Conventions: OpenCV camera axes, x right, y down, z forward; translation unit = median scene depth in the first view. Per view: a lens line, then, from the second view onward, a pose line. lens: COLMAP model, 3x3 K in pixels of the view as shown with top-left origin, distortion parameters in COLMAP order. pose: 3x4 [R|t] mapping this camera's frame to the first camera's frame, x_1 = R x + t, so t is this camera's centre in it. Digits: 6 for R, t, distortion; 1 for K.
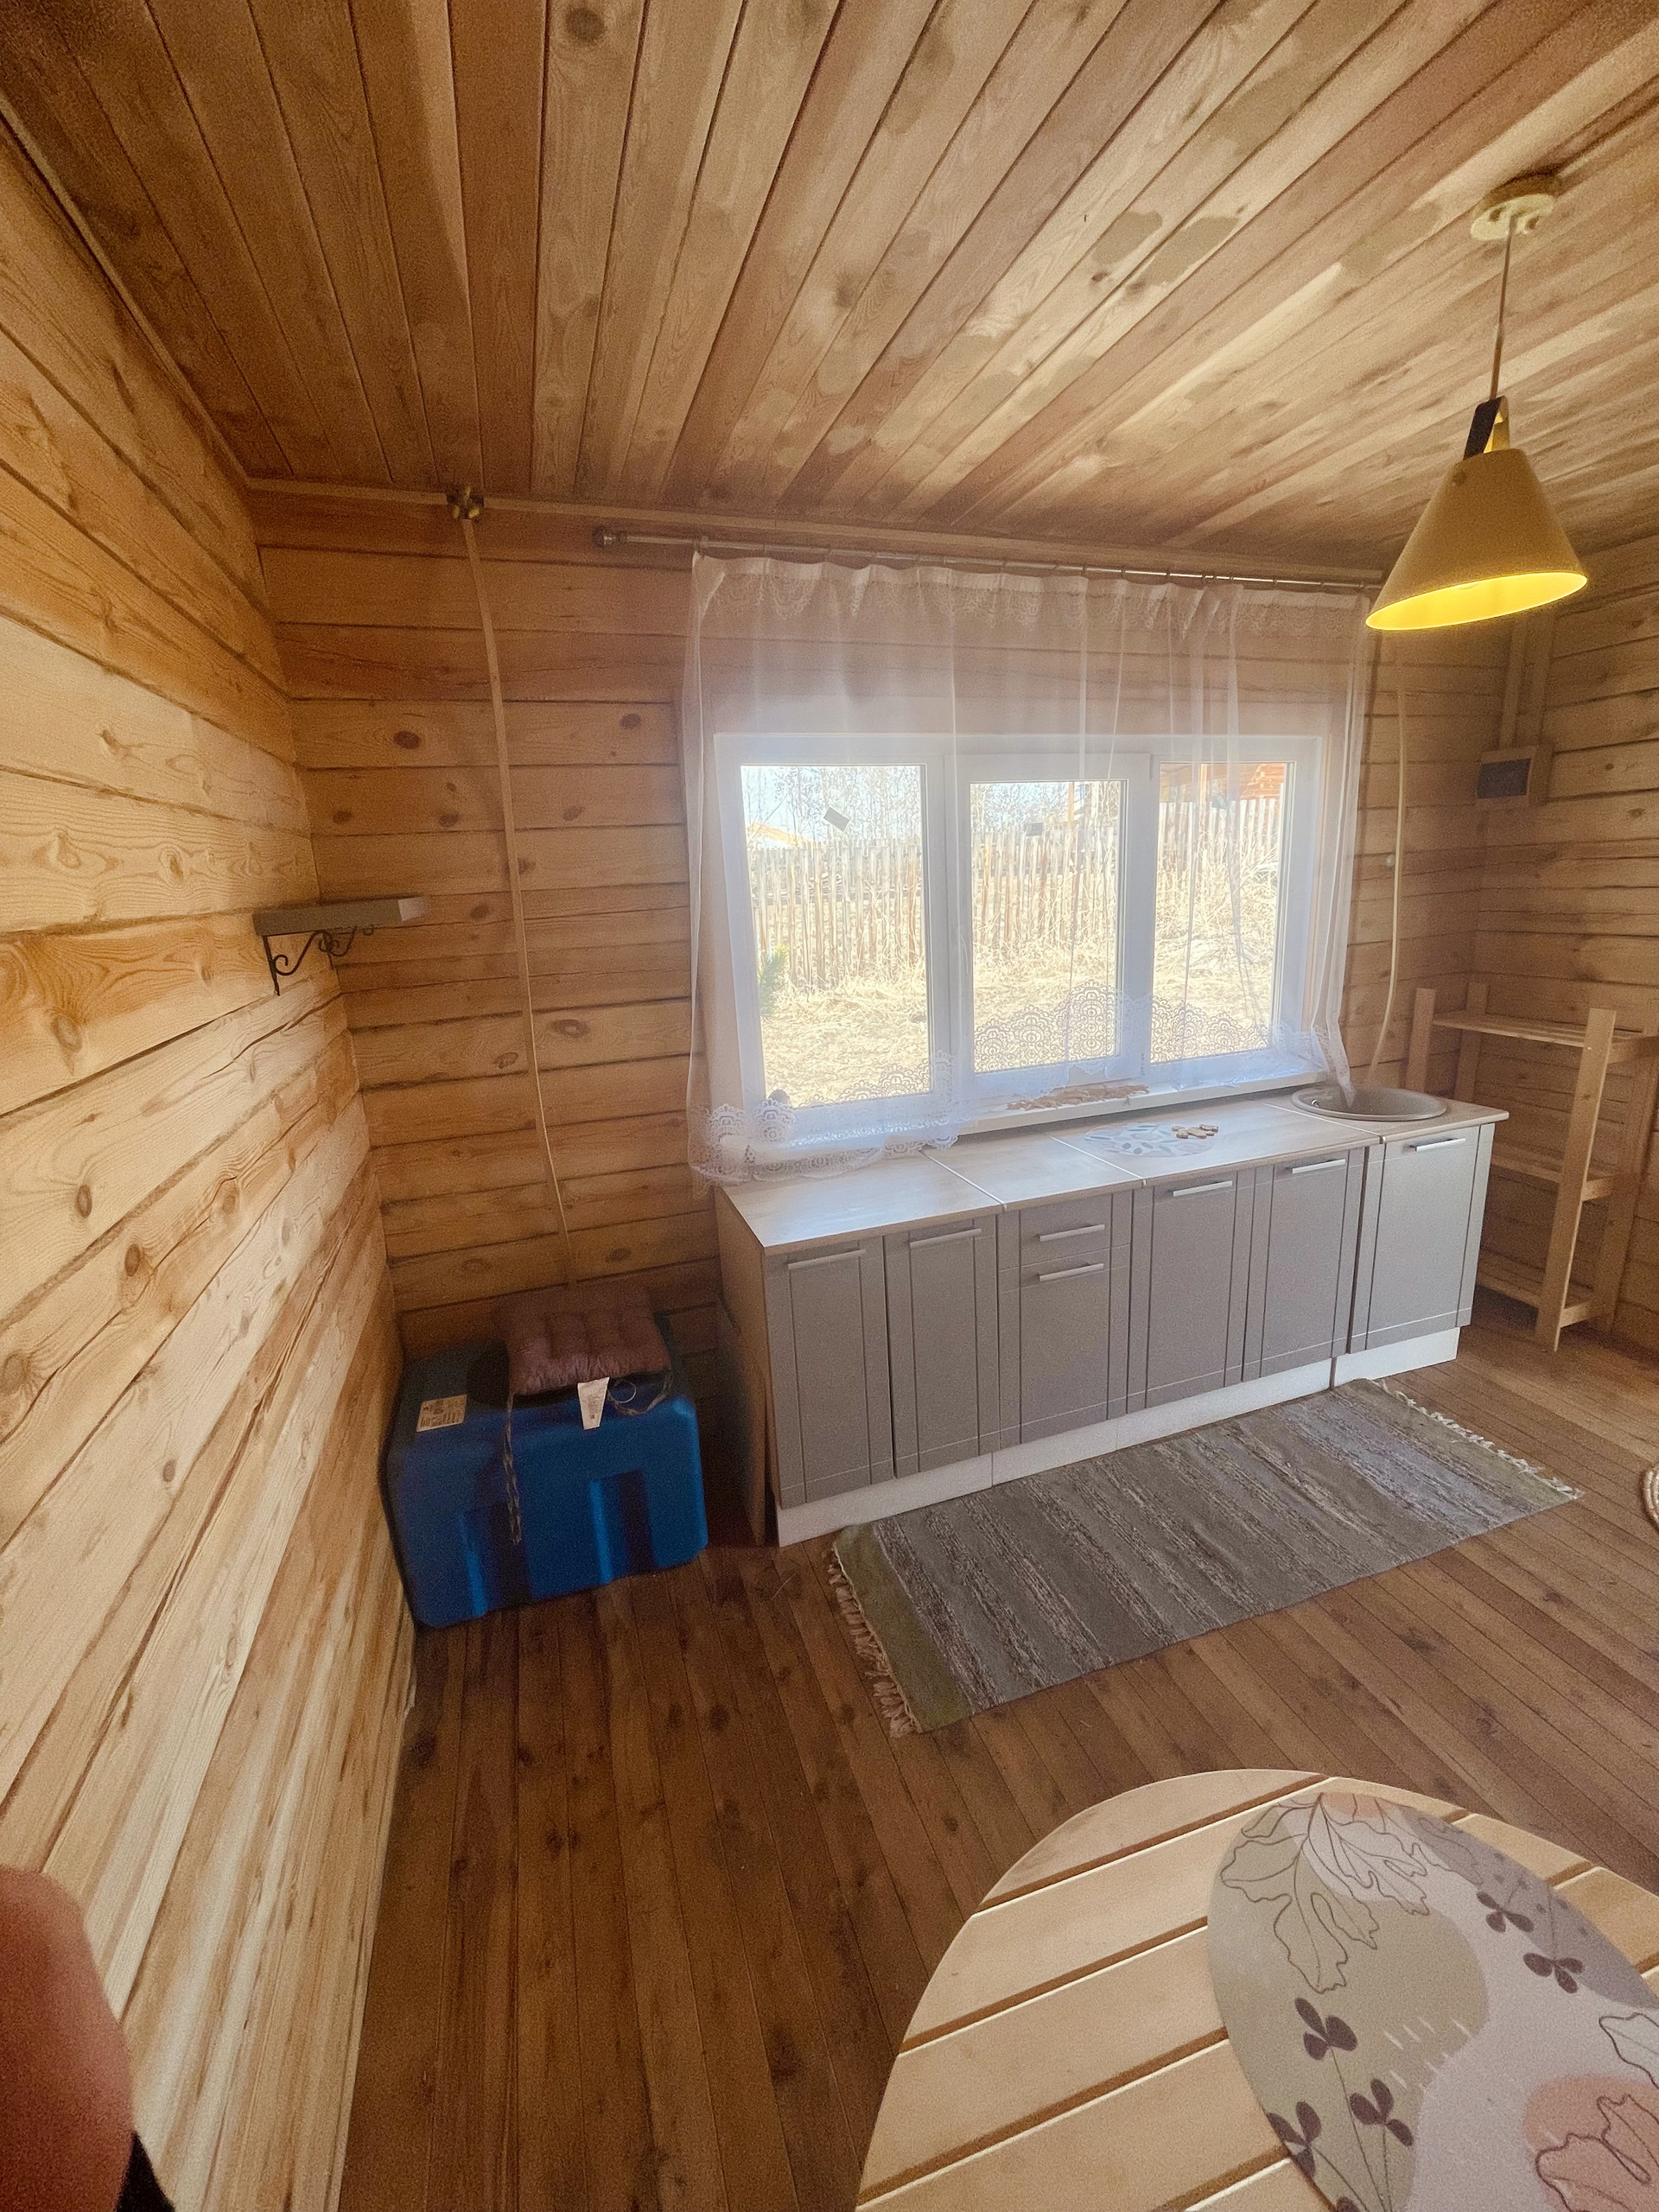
lens RADIAL K [[892.7, 0, 828.5], [0, 892.7, 1095.0], [0, 0, 1]] dist [-0.000713, -0.000448]
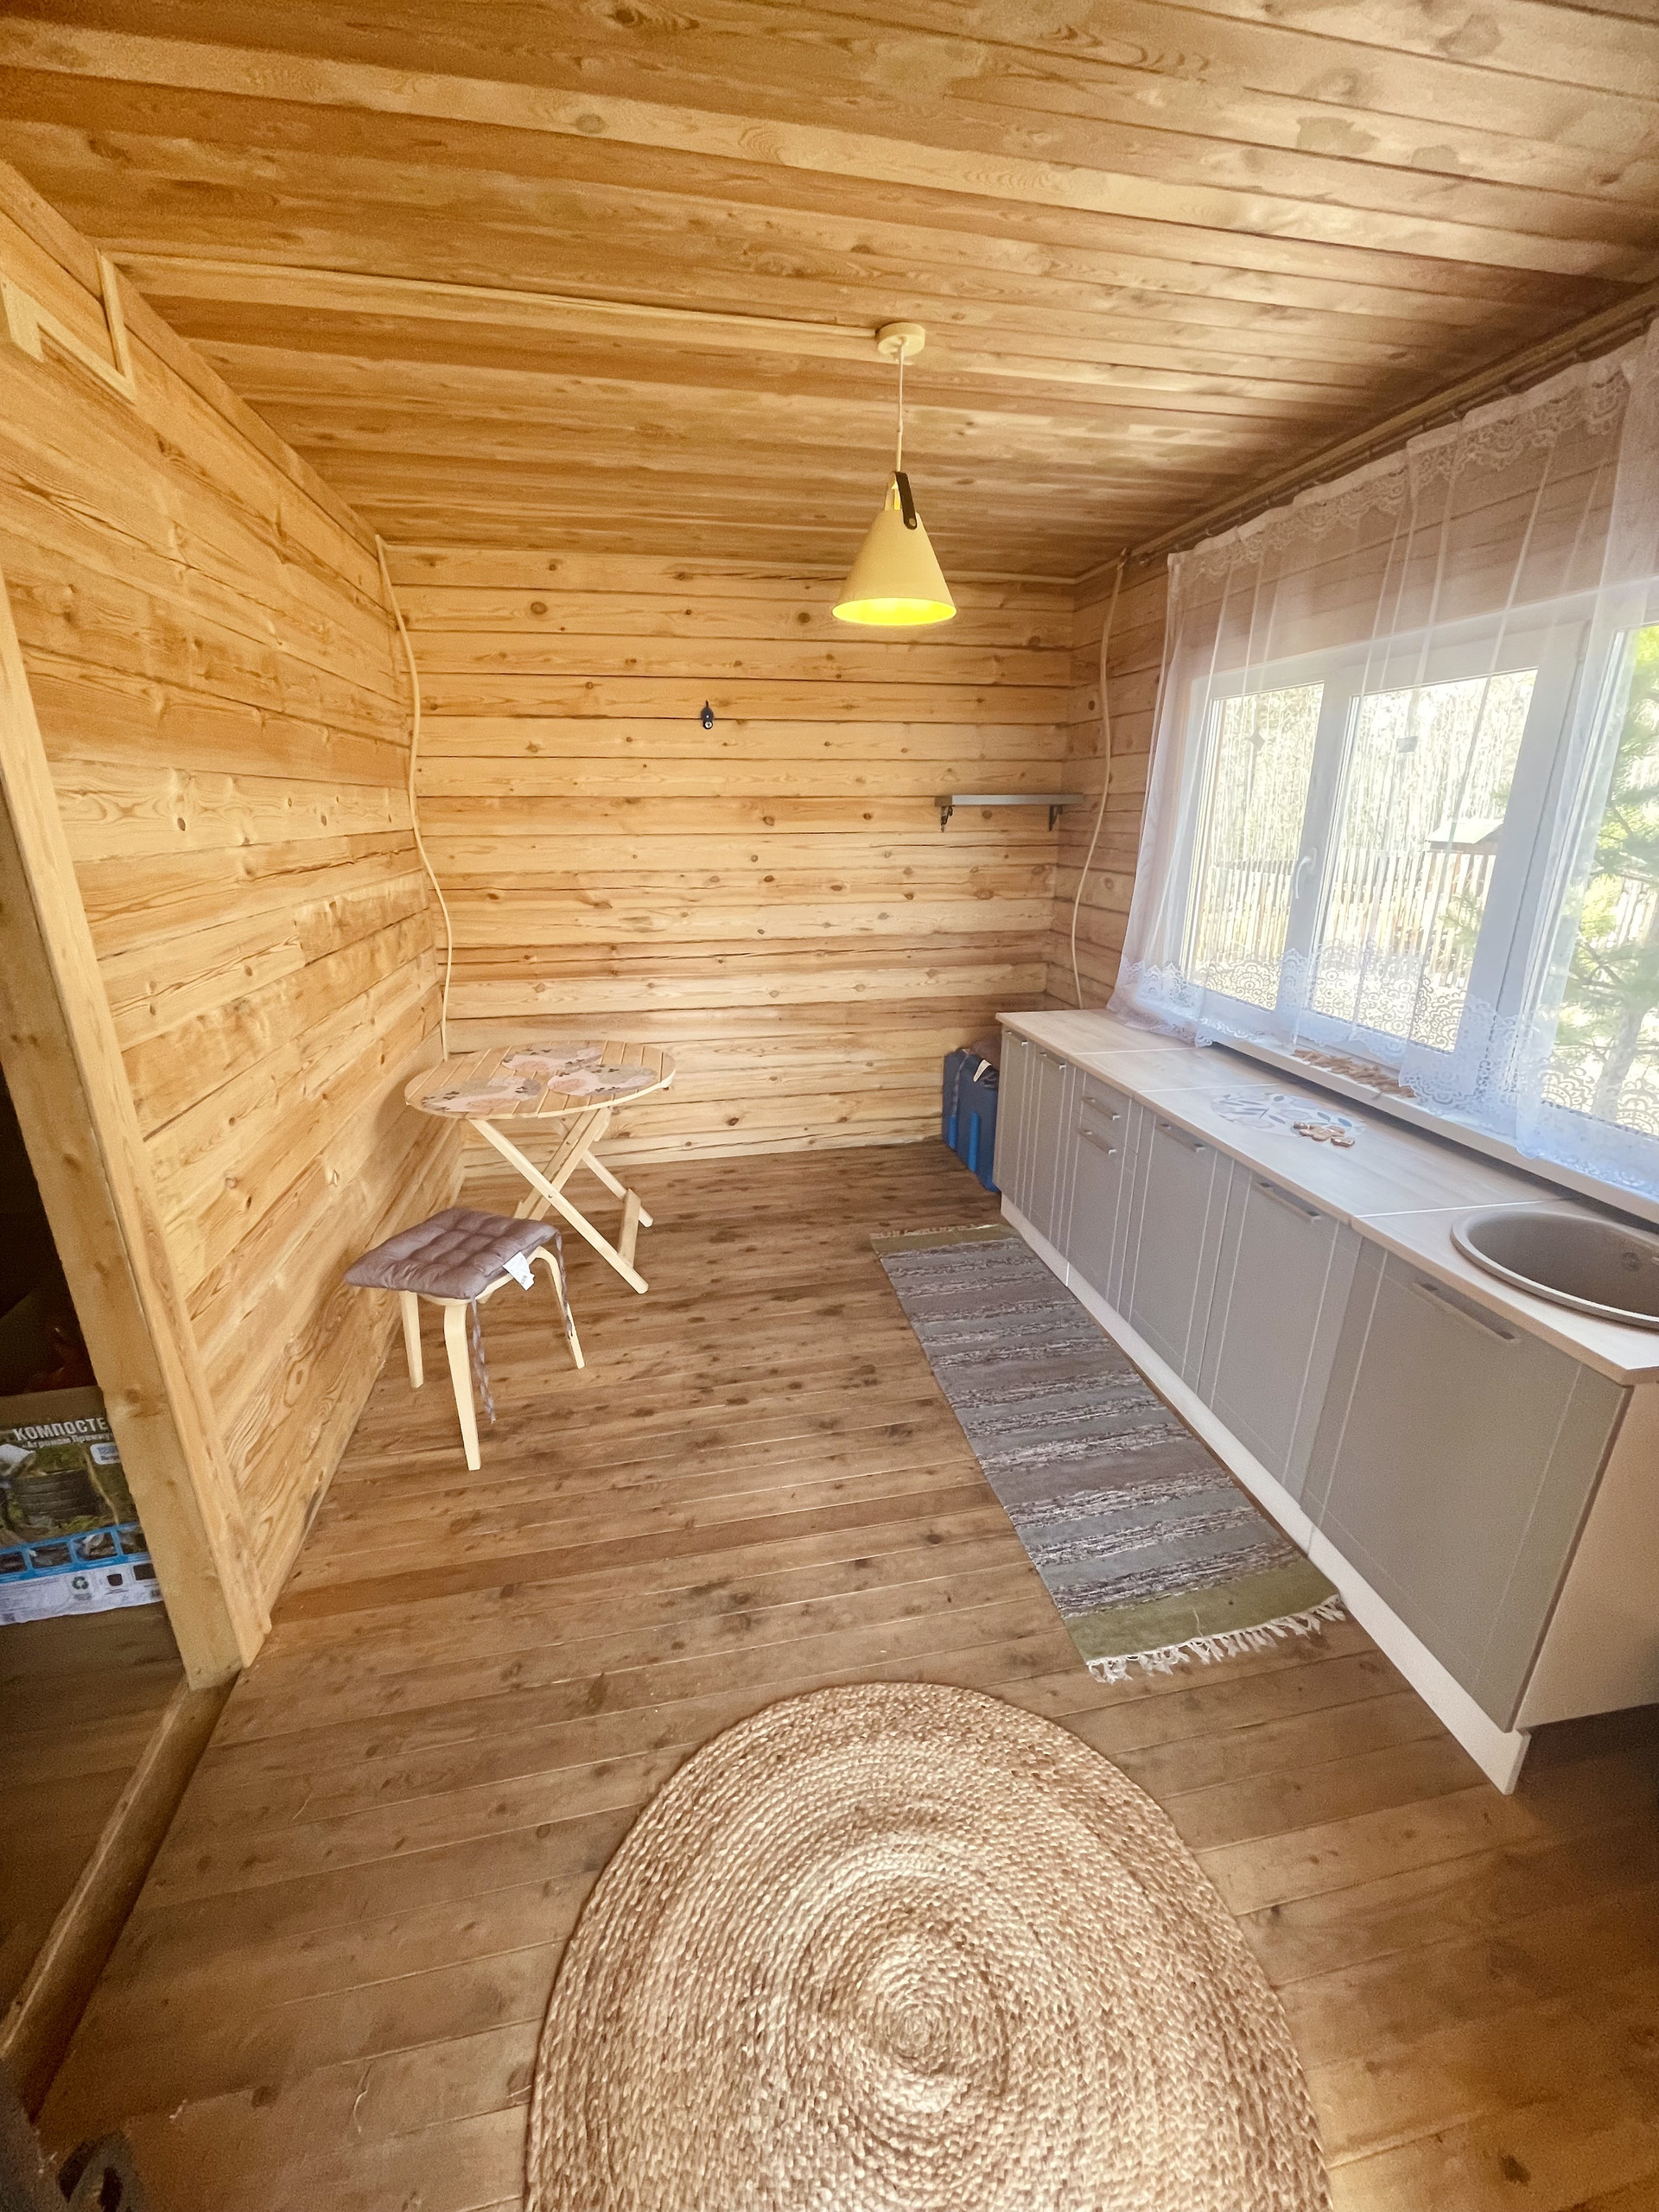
lens RADIAL K [[888.2, 0, 826.1], [0, 888.2, 1095.9], [0, 0, 1]] dist [-0.005807, 0.000206]
pose [[-0.128263, 0.355105, -0.925985, 1.276256], [-0.232359, 0.896948, 0.376155, -0.198967], [0.964136, 0.263408, -0.032533, 0.623297]]
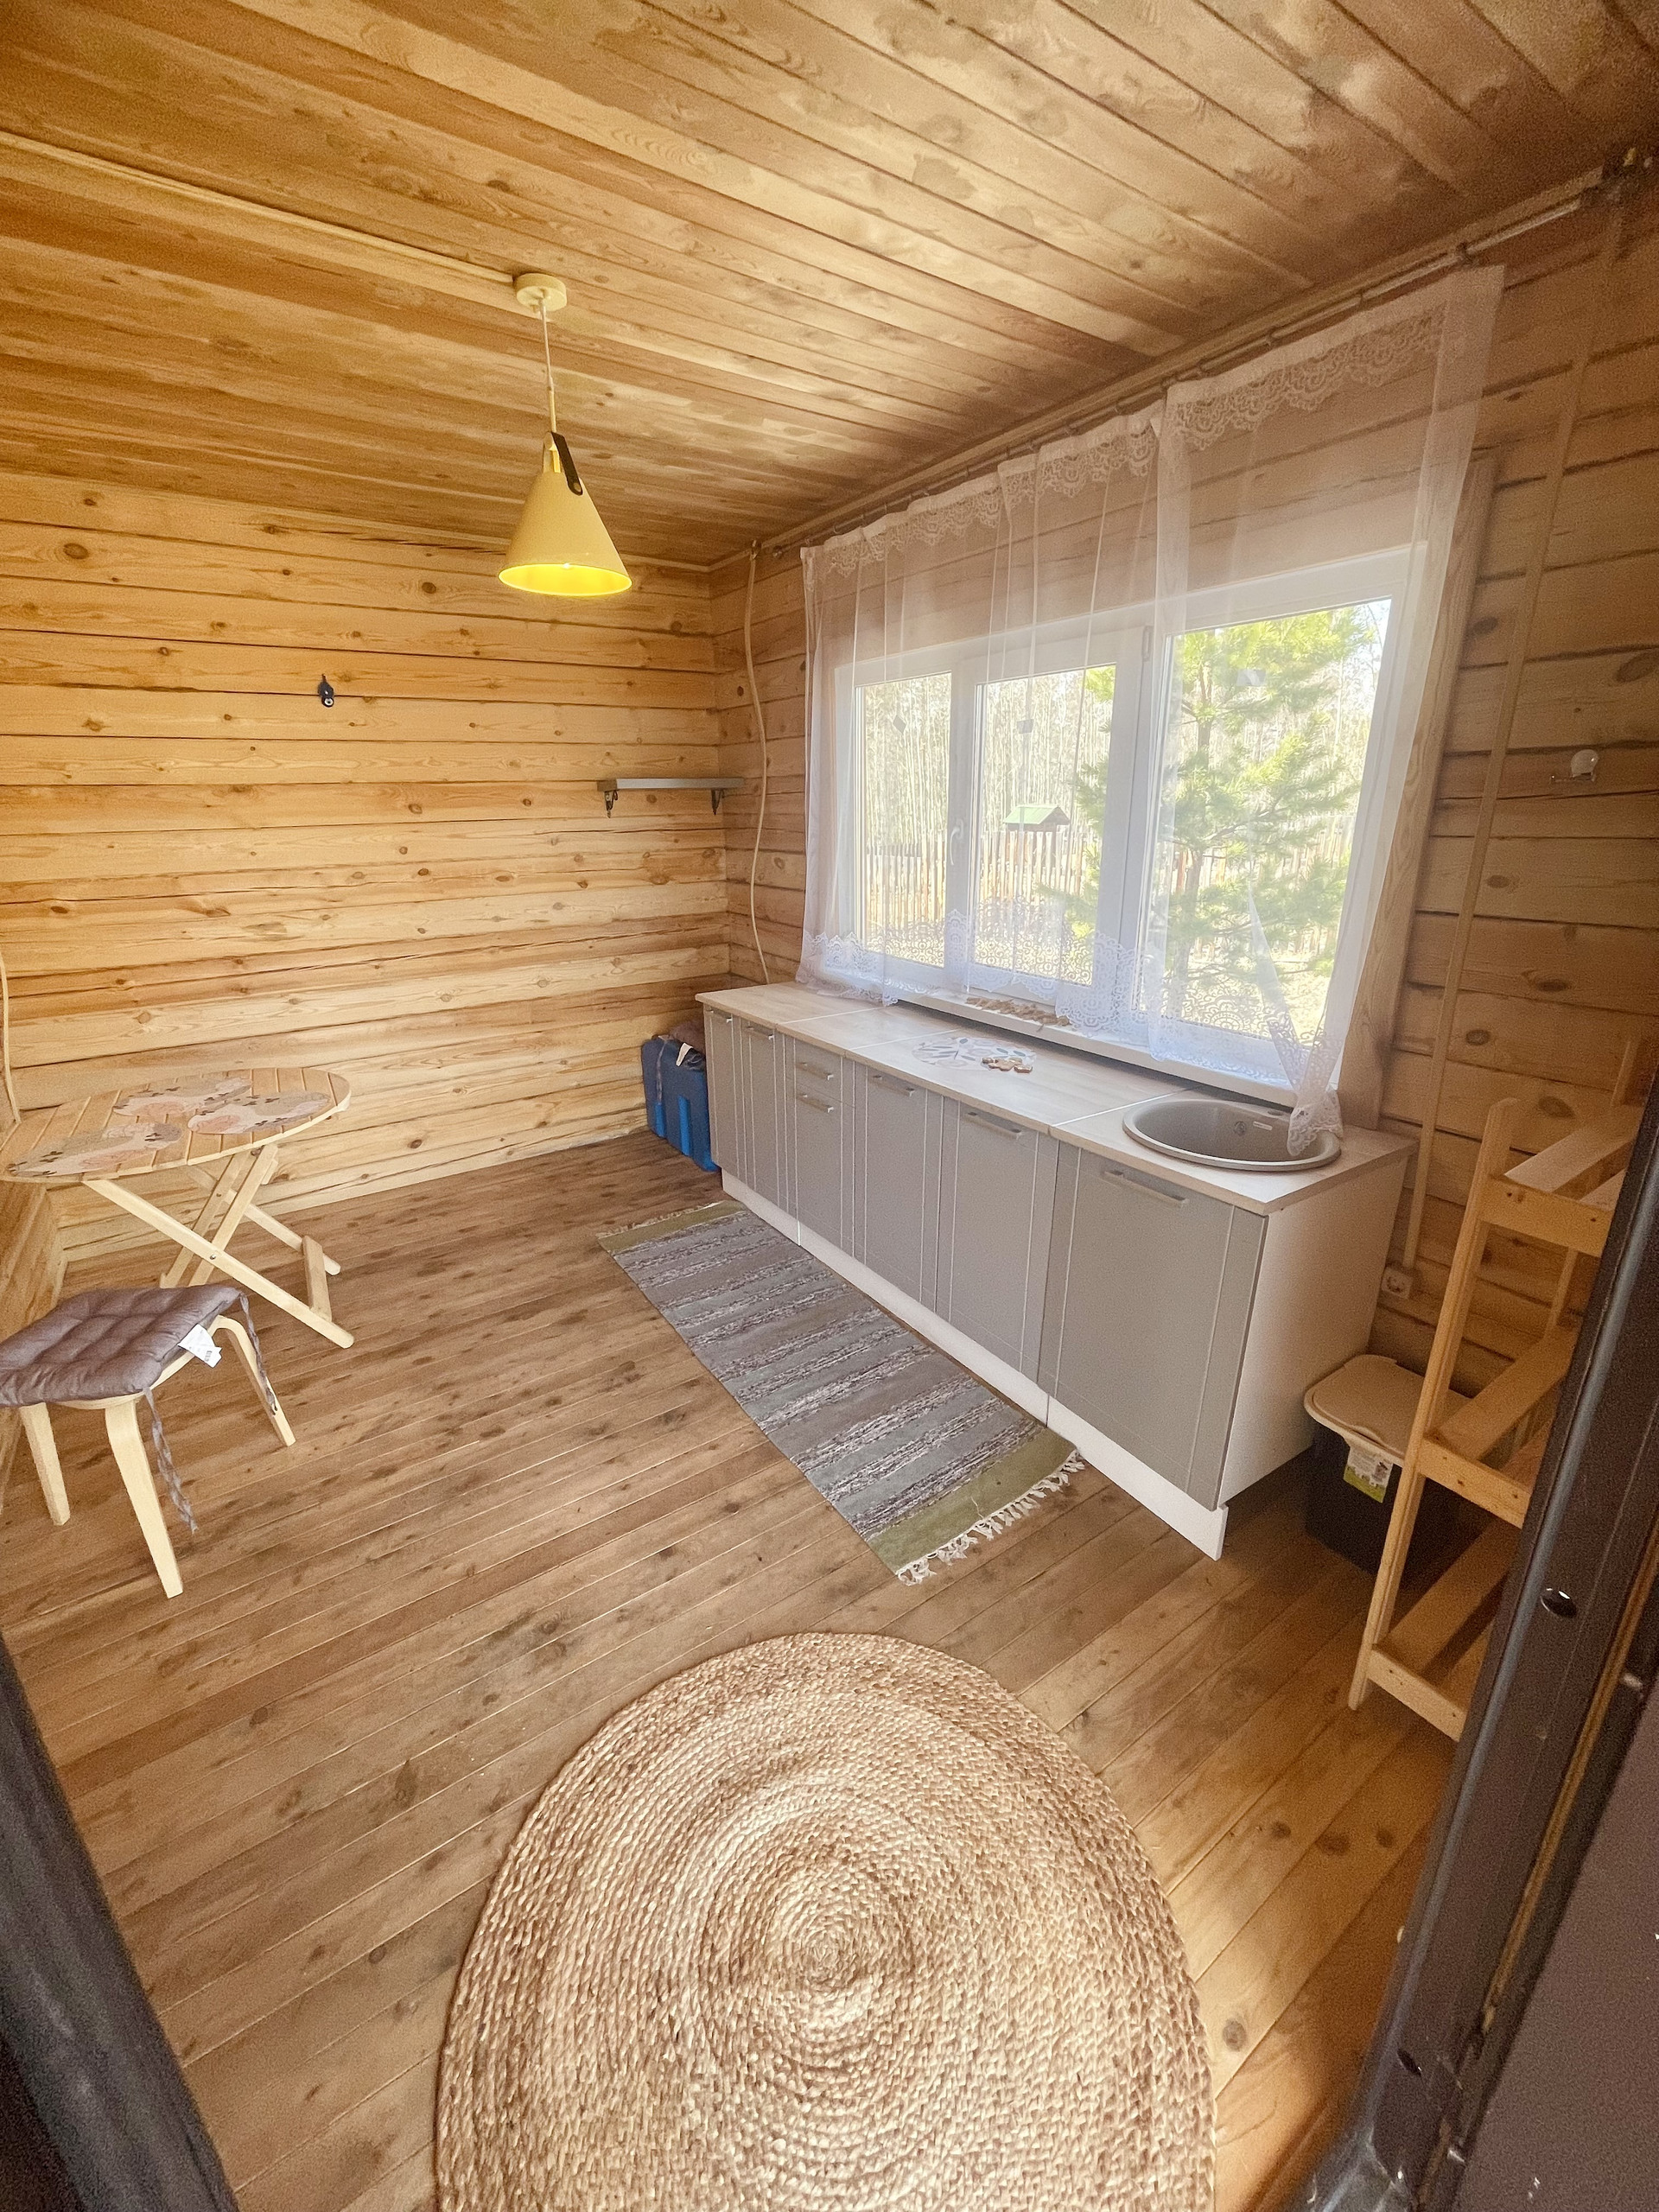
lens RADIAL K [[889.5, 0, 829.3], [0, 889.5, 1096.5], [0, 0, 1]] dist [-0.009889, 0.002217]
pose [[0.263570, 0.351353, -0.898378, 1.283179], [-0.232715, 0.926961, 0.294256, -0.167711], [0.936149, 0.131509, 0.326084, 0.565159]]
